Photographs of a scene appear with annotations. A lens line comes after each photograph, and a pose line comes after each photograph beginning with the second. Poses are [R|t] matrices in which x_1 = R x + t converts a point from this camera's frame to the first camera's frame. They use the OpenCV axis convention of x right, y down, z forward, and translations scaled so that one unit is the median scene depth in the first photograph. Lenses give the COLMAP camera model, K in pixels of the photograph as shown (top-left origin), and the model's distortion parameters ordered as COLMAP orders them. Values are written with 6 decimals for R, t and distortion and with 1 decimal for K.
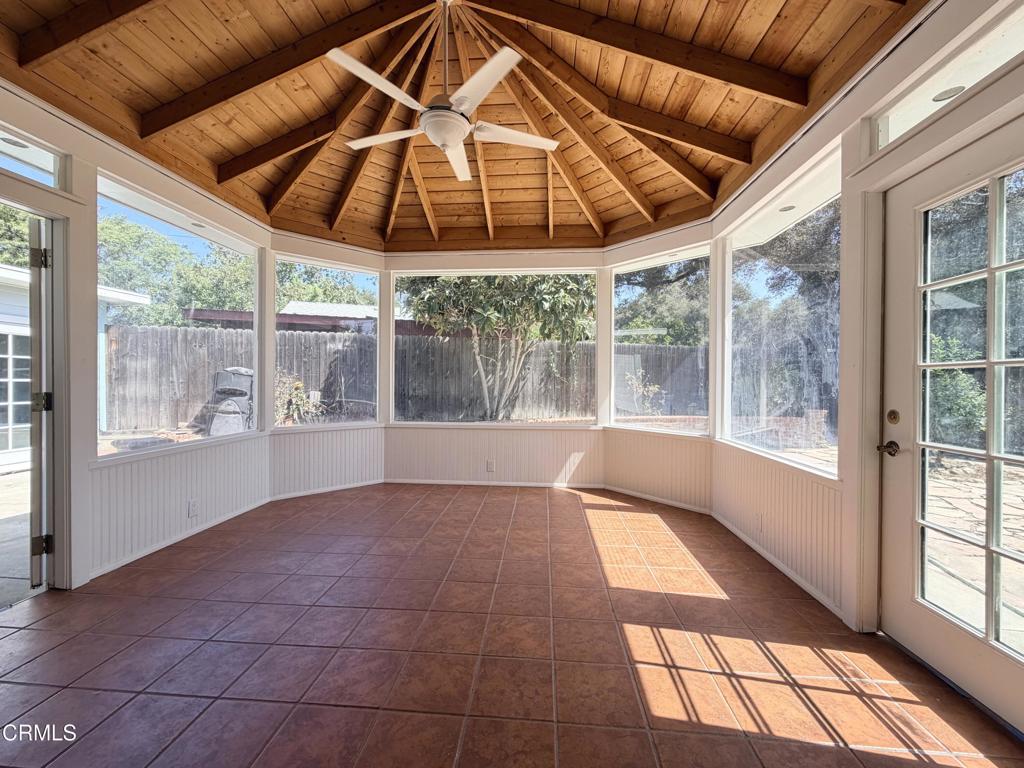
lens RADIAL K [[410.6, 0, 512.3], [0, 410.6, 384.1], [0, 0, 1]] dist [-0.000058, -0.000117]
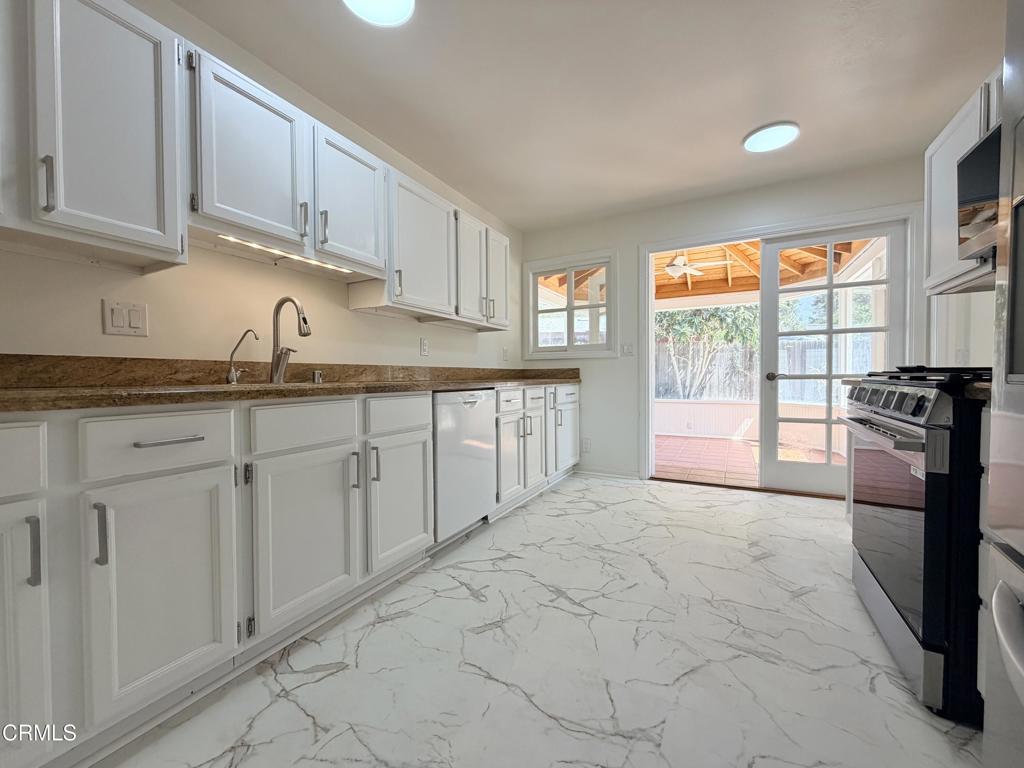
lens RADIAL K [[410.6, 0, 511.4], [0, 410.6, 387.6], [0, 0, 1]] dist [-0.000058, -0.000117]
pose [[0.913371, 0.000198, -0.407129, -0.019625], [0.007513, 0.999821, 0.017343, 0.006489], [0.407059, -0.018900, 0.913206, -0.480220]]
